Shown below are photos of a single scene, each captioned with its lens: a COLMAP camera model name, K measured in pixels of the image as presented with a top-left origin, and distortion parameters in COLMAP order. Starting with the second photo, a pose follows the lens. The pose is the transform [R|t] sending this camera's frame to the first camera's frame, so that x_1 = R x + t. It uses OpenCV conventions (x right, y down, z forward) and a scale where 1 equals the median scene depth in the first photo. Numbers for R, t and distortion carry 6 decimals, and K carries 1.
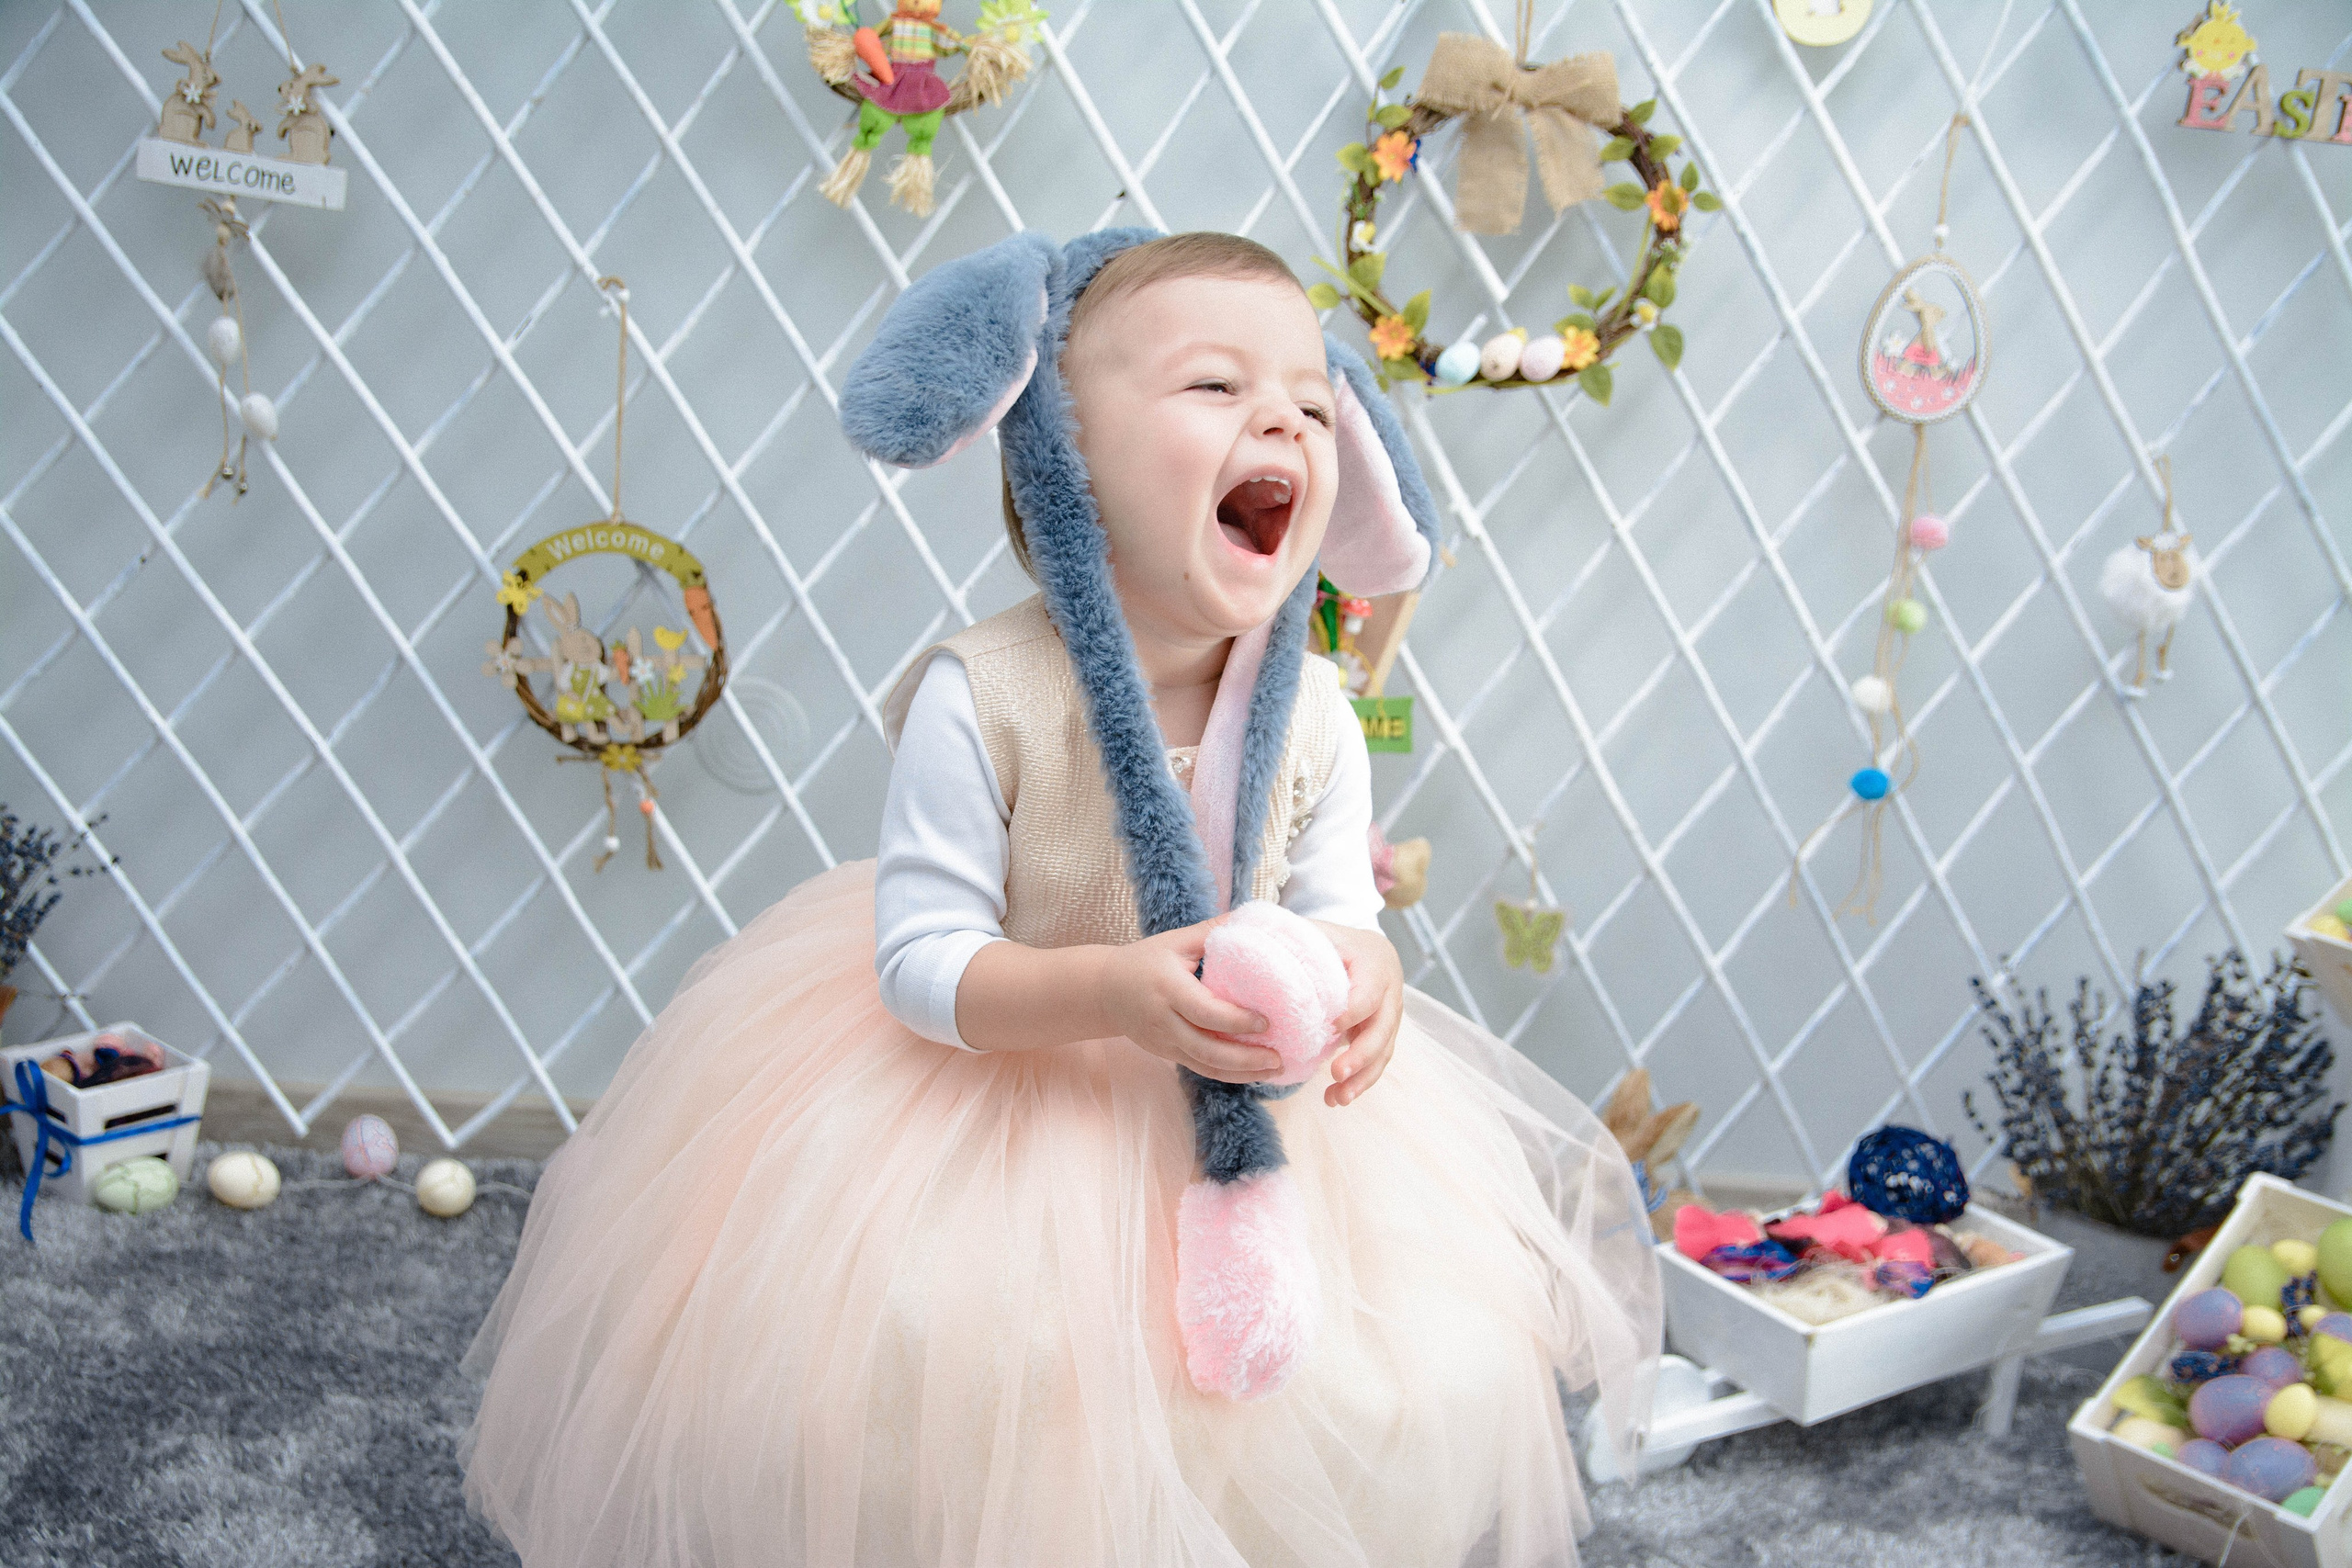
lens RADIAL K [[2479.5, 0, 1120.5], [0, 2479.5, 868.1], [0, 0, 1]] dist [-0.000277, 0.000000]
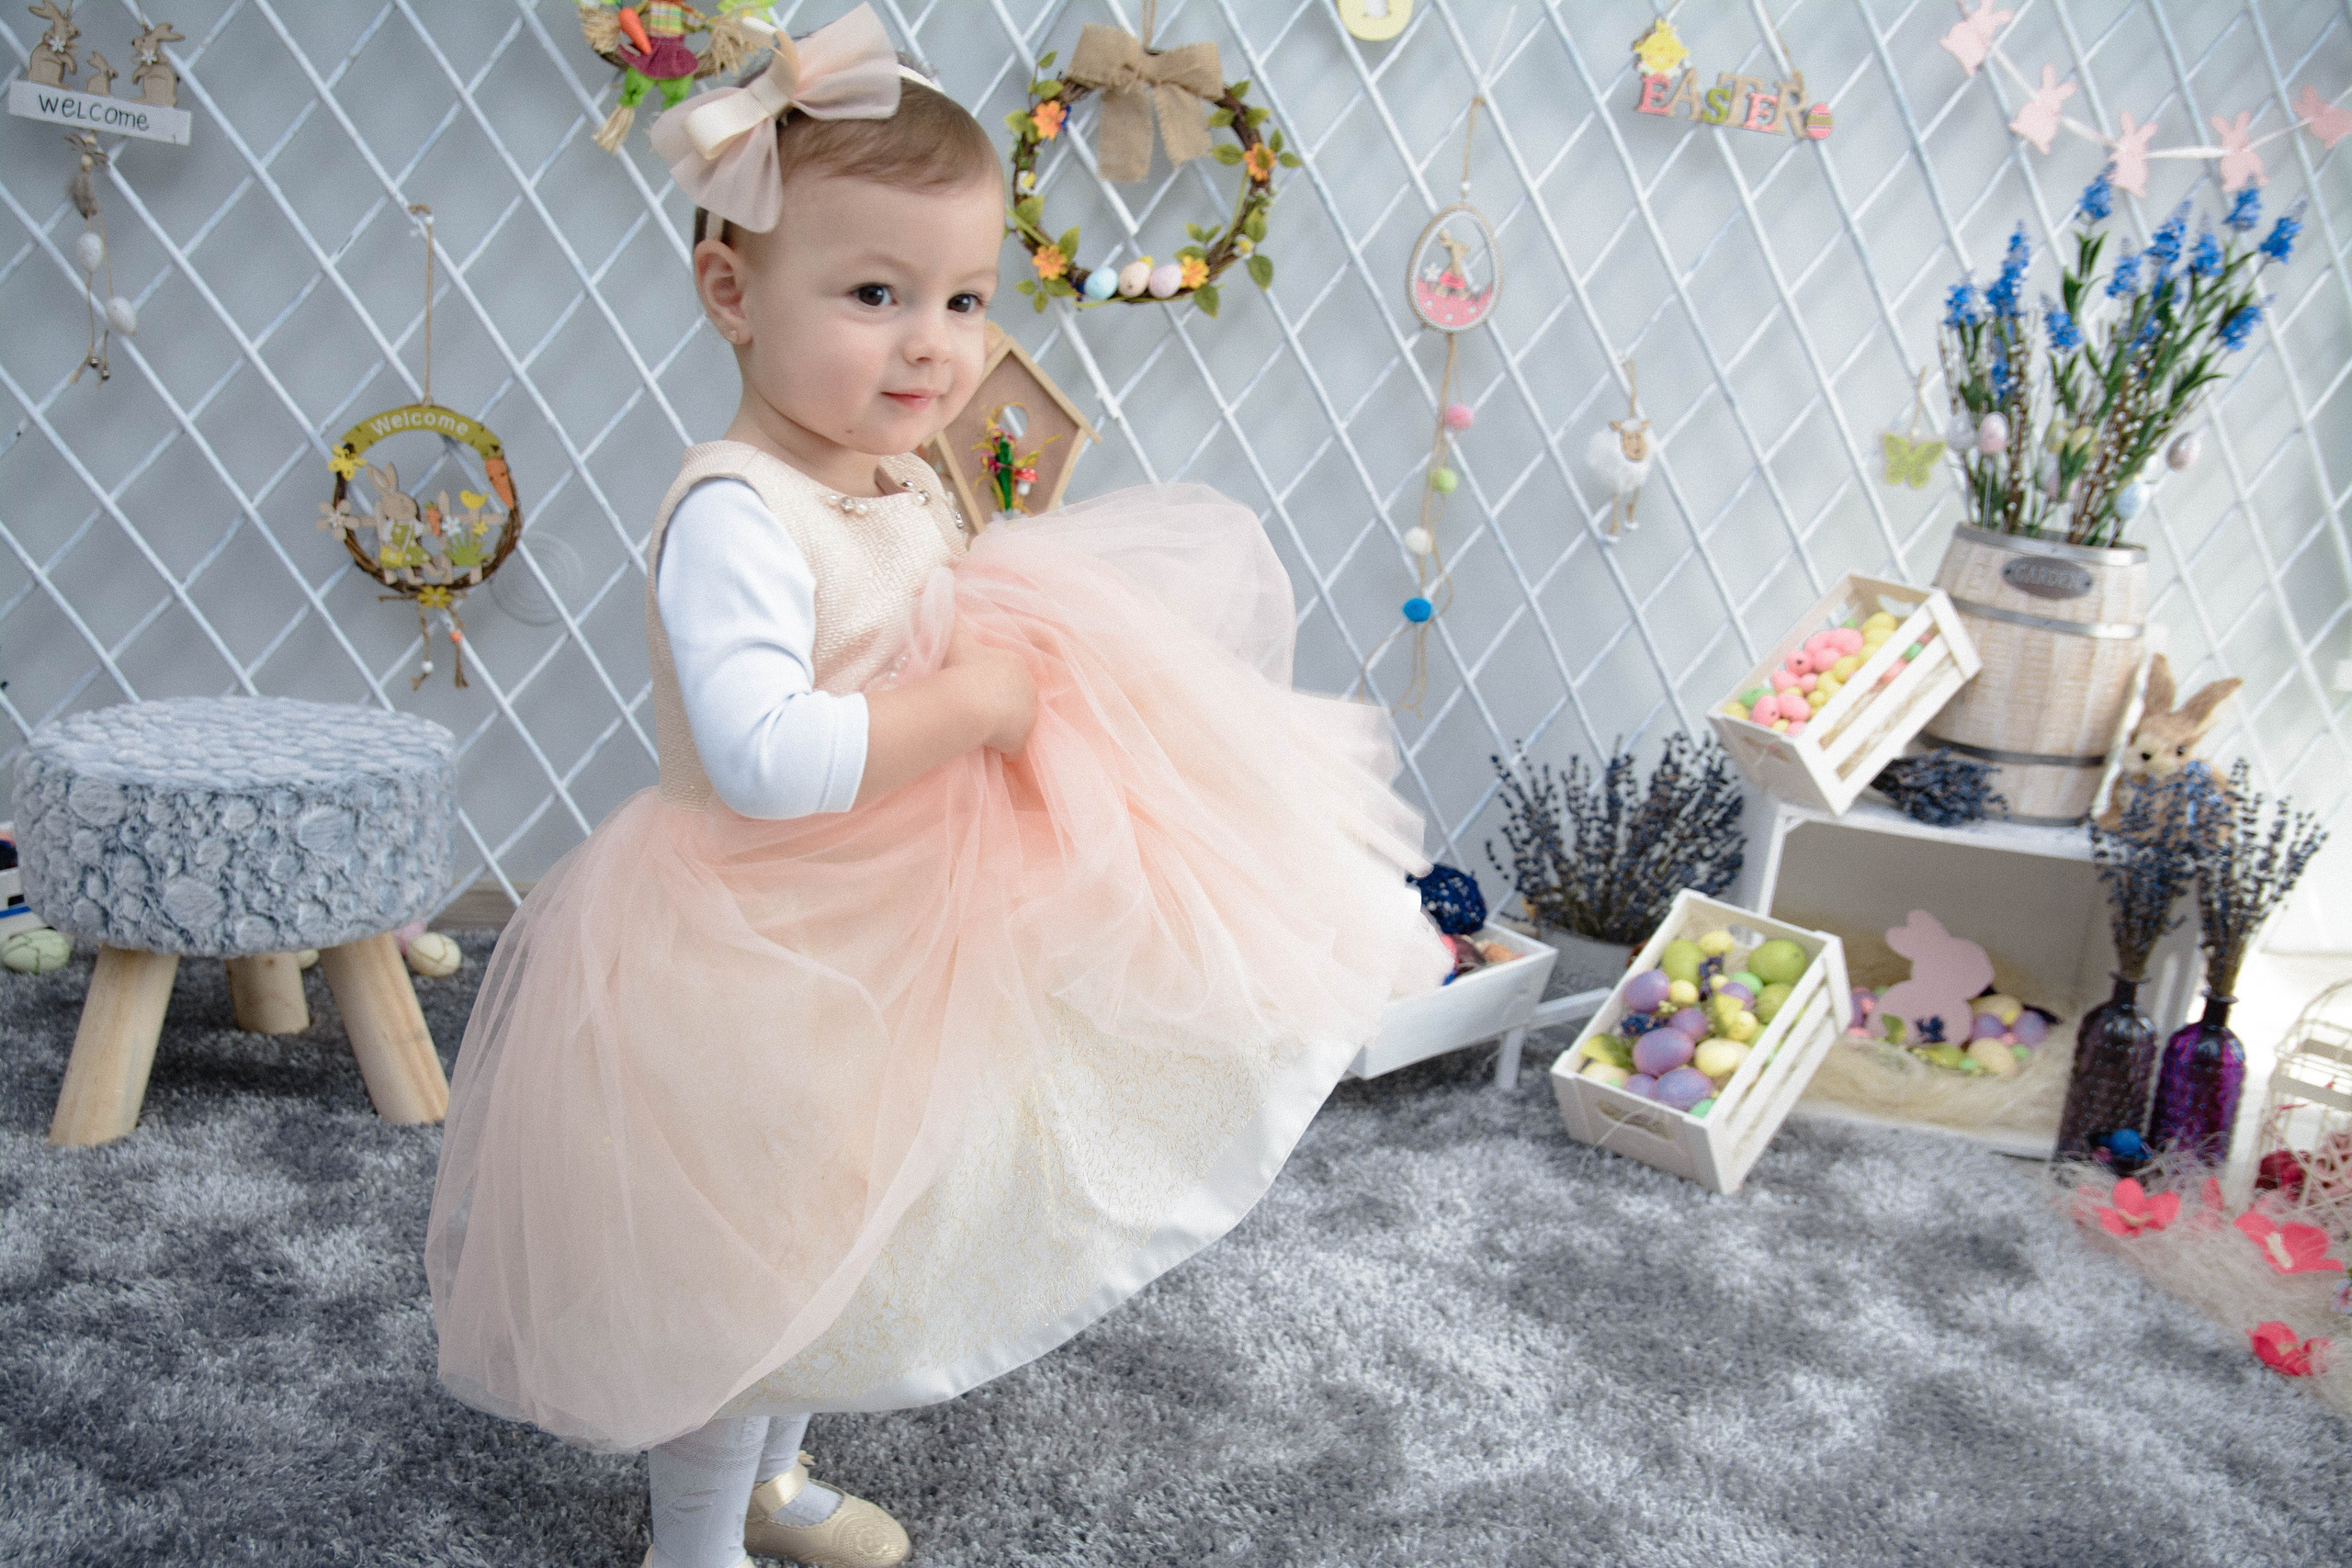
lens RADIAL K [[2472.3, 0, 1137.2], [0, 2472.3, 846.2], [0, 0, 1]] dist [-0.000465, 0.000000]
pose [[0.988401, -0.021898, 0.150283, -0.044145], [0.014272, 0.998564, 0.051640, 0.021553], [-0.151198, -0.048896, 0.987294, -0.280929]]
